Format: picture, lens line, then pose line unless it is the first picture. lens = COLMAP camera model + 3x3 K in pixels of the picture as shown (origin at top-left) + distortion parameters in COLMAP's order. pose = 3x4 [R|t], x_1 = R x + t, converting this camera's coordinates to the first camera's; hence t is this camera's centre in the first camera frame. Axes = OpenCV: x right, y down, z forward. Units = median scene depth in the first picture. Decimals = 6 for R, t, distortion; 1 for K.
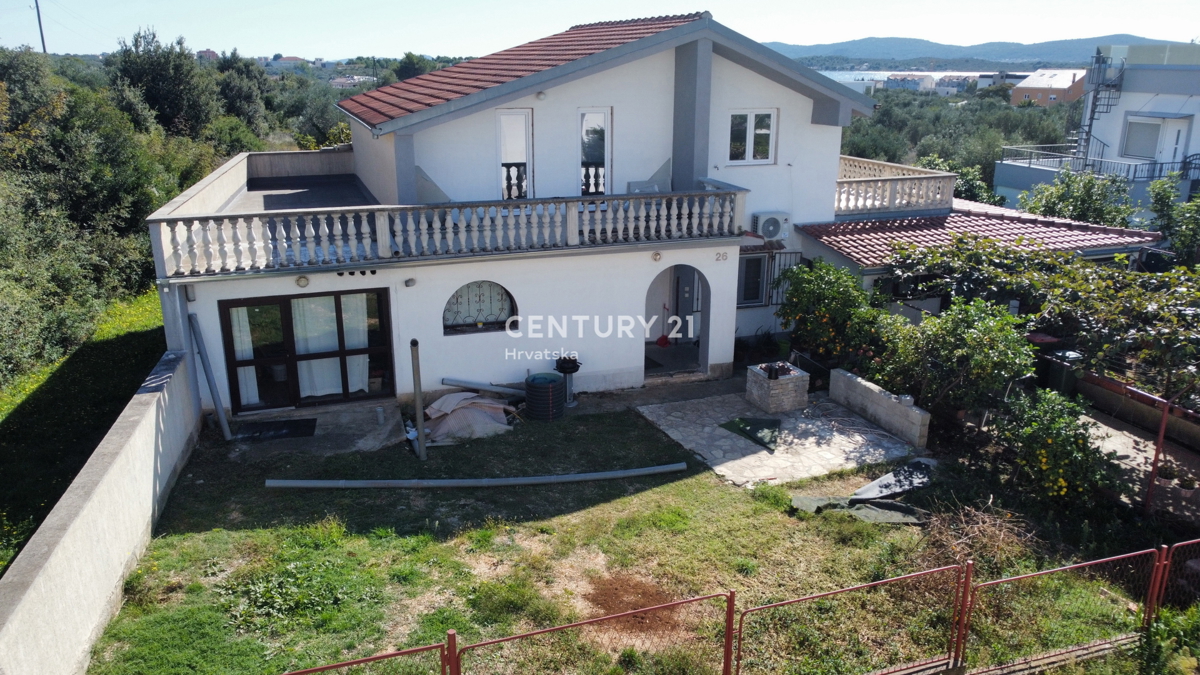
lens RADIAL K [[899.2, 0, 600.0], [0, 899.2, 337.5], [0, 0, 1]] dist [-0.000110, -0.000108]
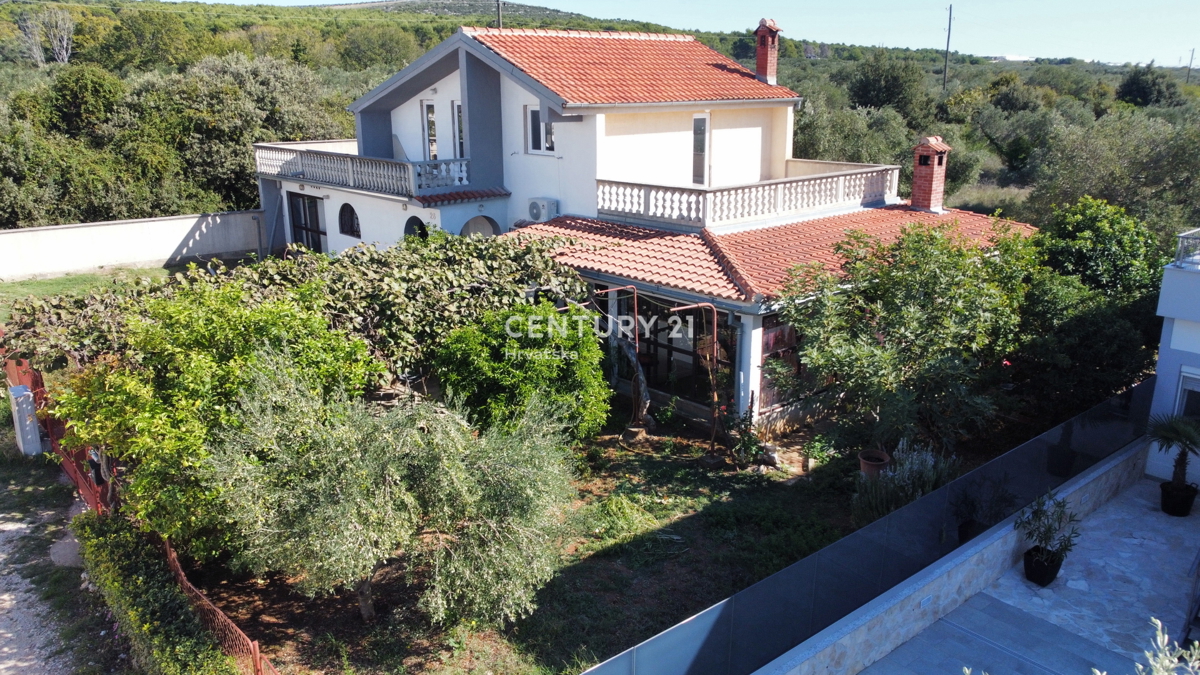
lens RADIAL K [[899.2, 0, 600.0], [0, 899.2, 337.5], [0, 0, 1]] dist [-0.000110, -0.000108]
pose [[0.368025, 0.248477, -0.896000, 1.273527], [-0.263939, 0.951911, 0.155572, -0.169536], [0.891568, 0.179235, 0.415909, 0.634777]]
